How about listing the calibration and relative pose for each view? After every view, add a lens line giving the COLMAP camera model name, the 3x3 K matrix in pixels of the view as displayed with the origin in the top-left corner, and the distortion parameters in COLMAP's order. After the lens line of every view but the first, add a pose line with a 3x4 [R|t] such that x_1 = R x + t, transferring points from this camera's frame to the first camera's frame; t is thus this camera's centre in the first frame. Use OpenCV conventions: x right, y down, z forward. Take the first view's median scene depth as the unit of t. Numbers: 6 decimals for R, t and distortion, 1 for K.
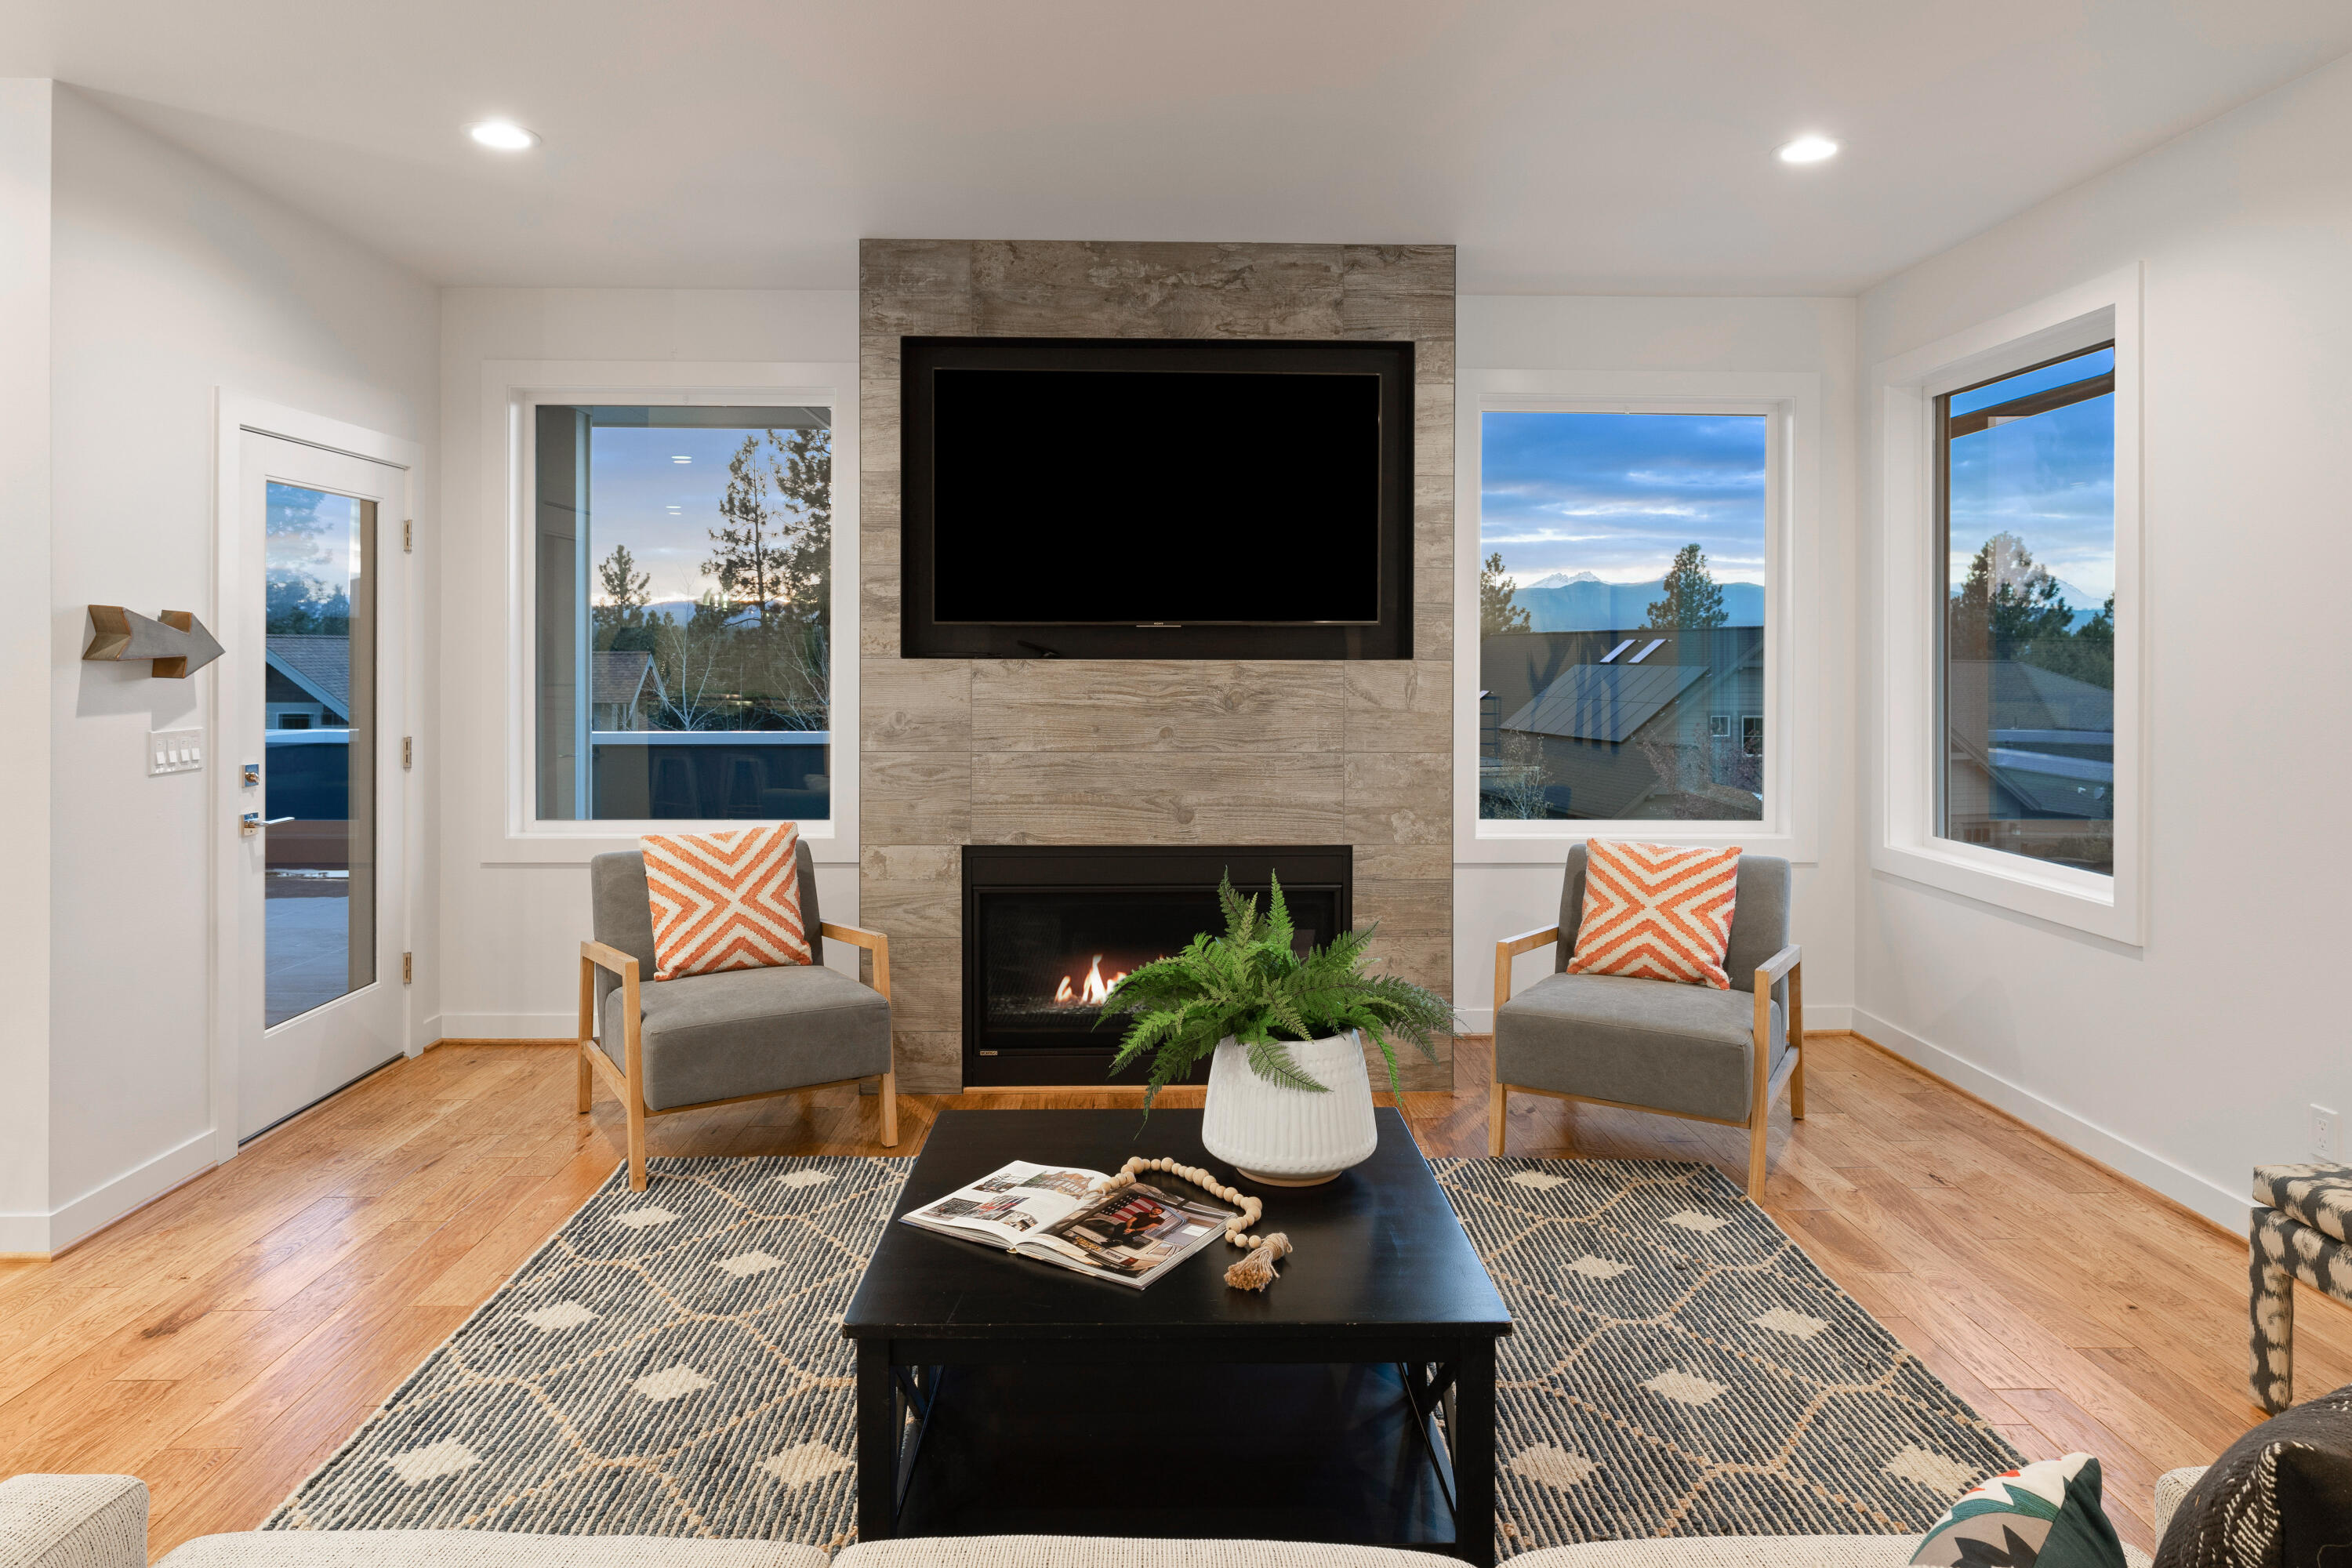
lens RADIAL K [[1413.6, 0, 1185.5], [0, 1413.6, 649.2], [0, 0, 1]] dist [0.001226, -0.004112]
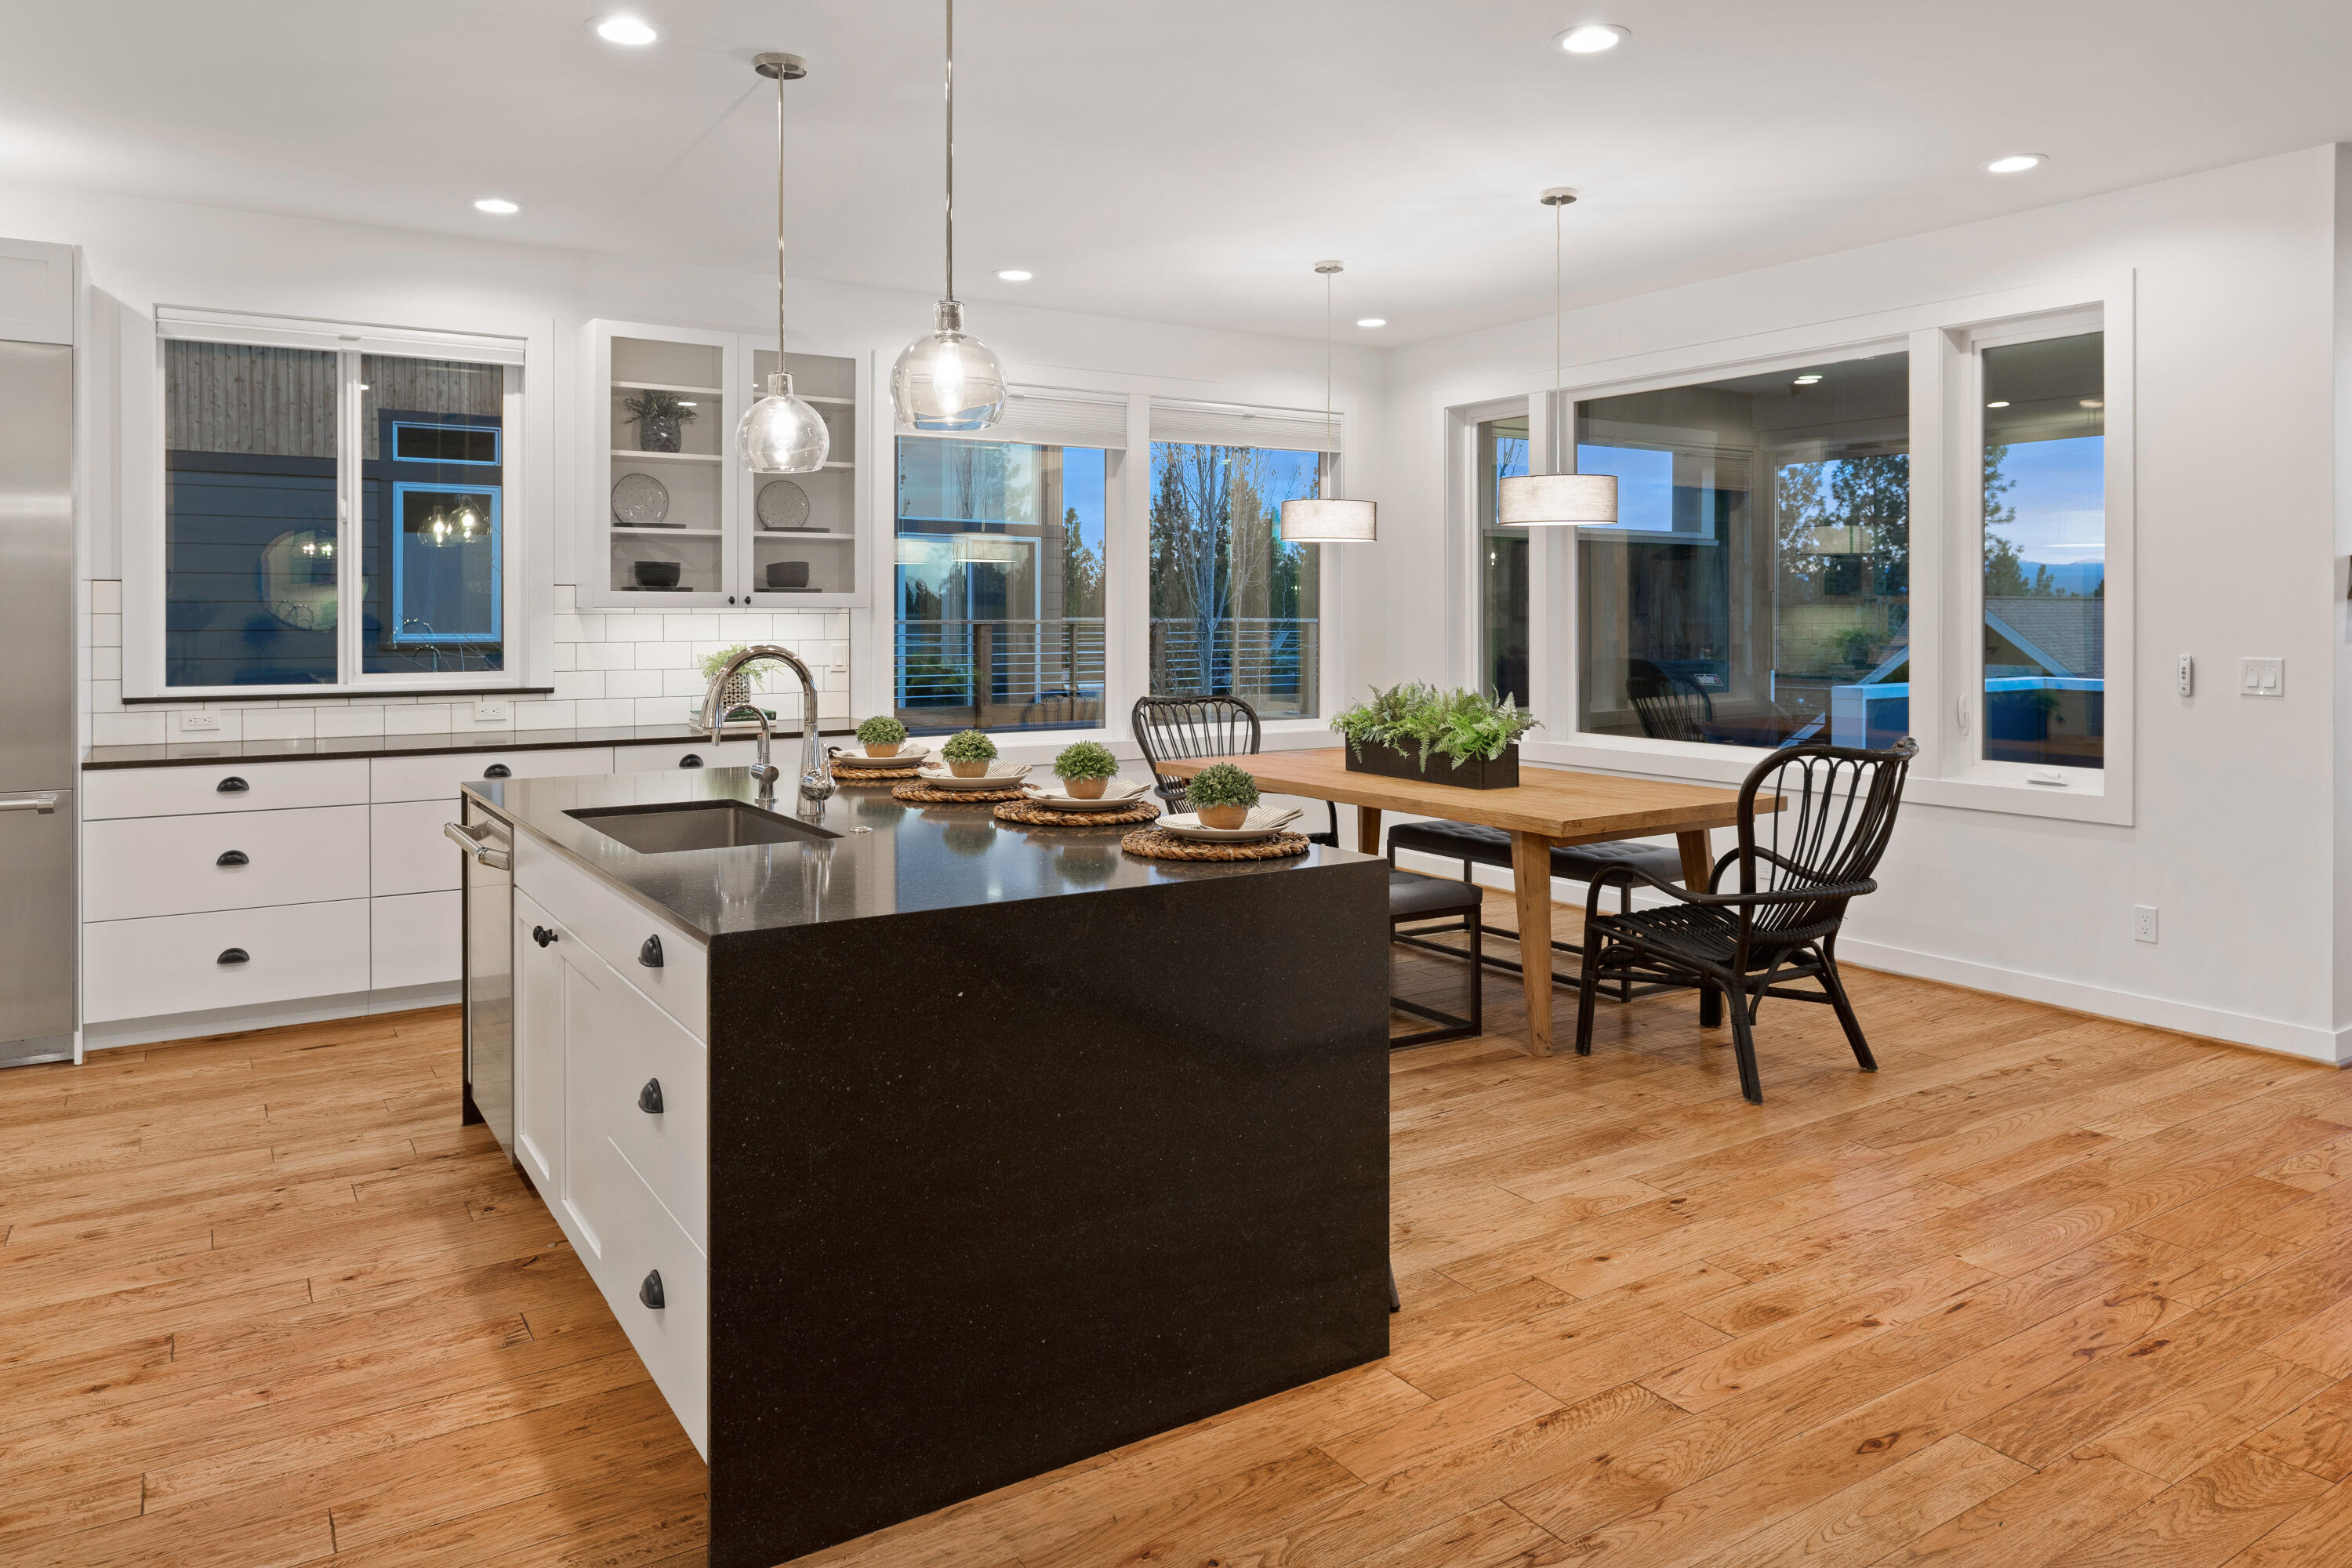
lens RADIAL K [[1545.0, 0, 1171.1], [0, 1545.0, 620.5], [0, 0, 1]] dist [0.009821, 0.001130]
pose [[0.525380, 0.000202, -0.850867, -0.112207], [0.003669, 0.999990, 0.002502, 0.014478], [0.850860, -0.004437, 0.525374, -0.445810]]
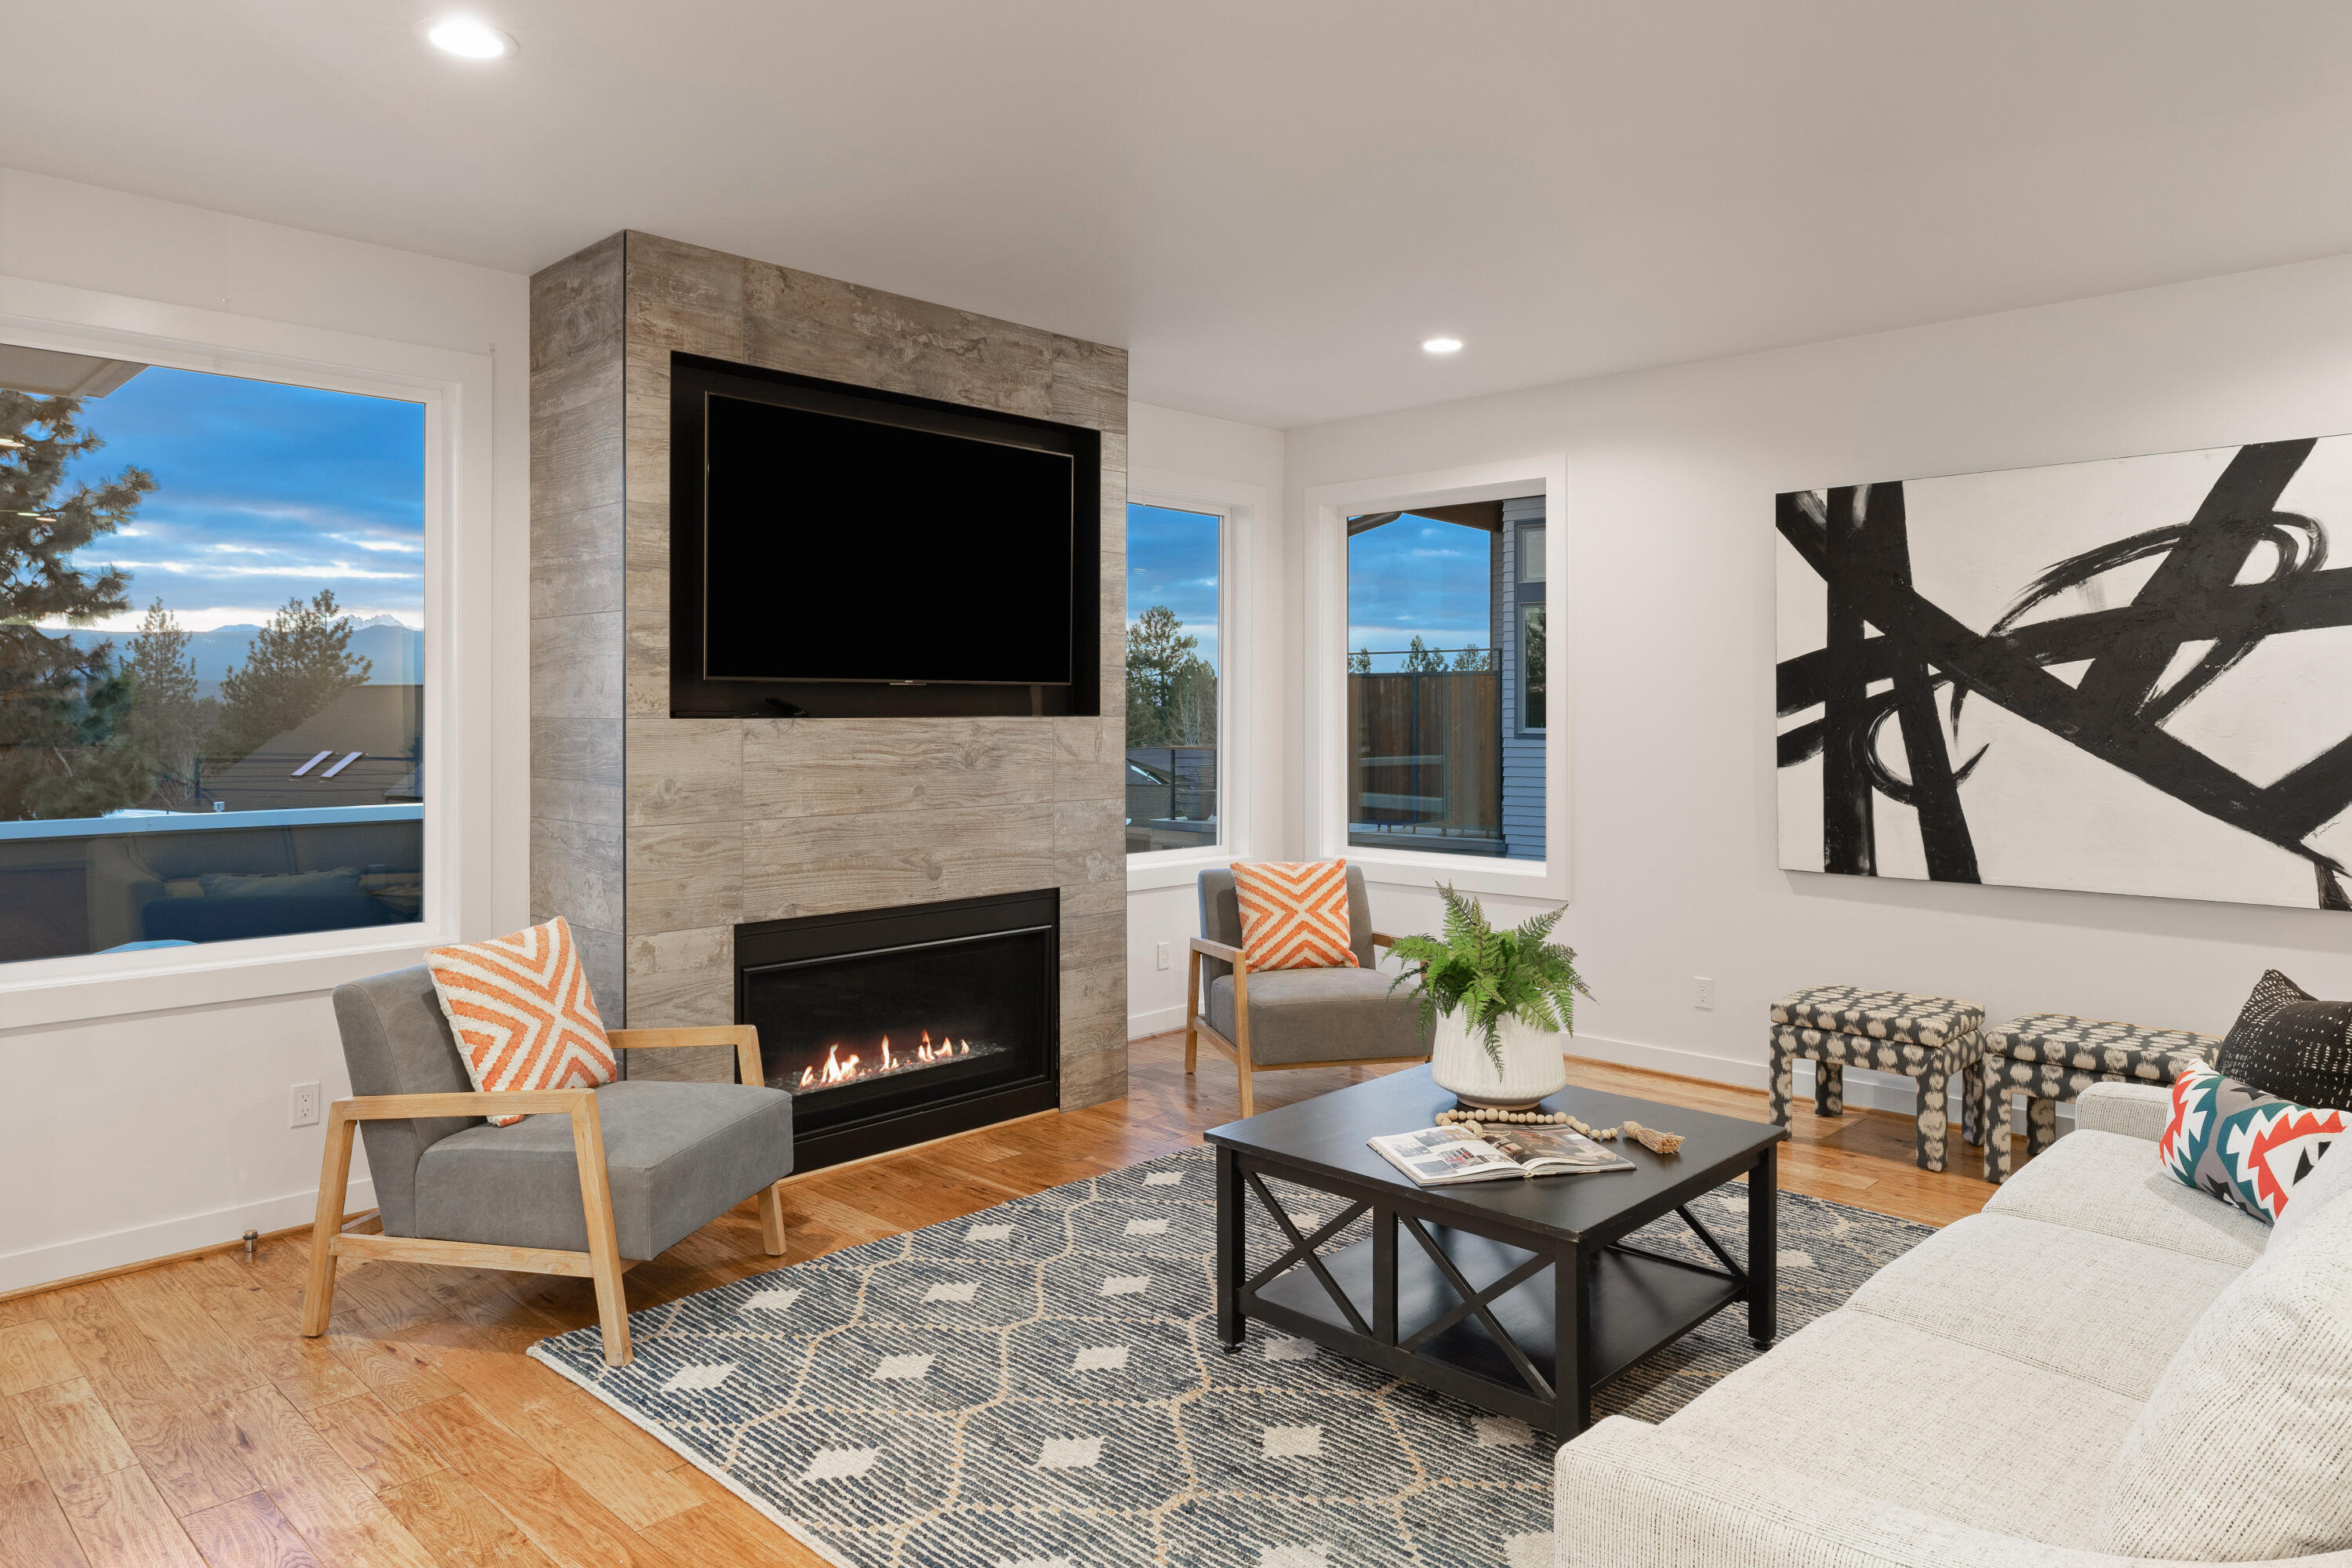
lens RADIAL K [[1478.8, 0, 1179.9], [0, 1478.8, 707.3], [0, 0, 1]] dist [-0.010863, 0.011449]
pose [[0.709110, -0.001522, 0.705096, -0.621052], [-0.000738, 0.999996, 0.002900, -0.003261], [-0.705097, -0.002577, 0.709106, 0.128905]]
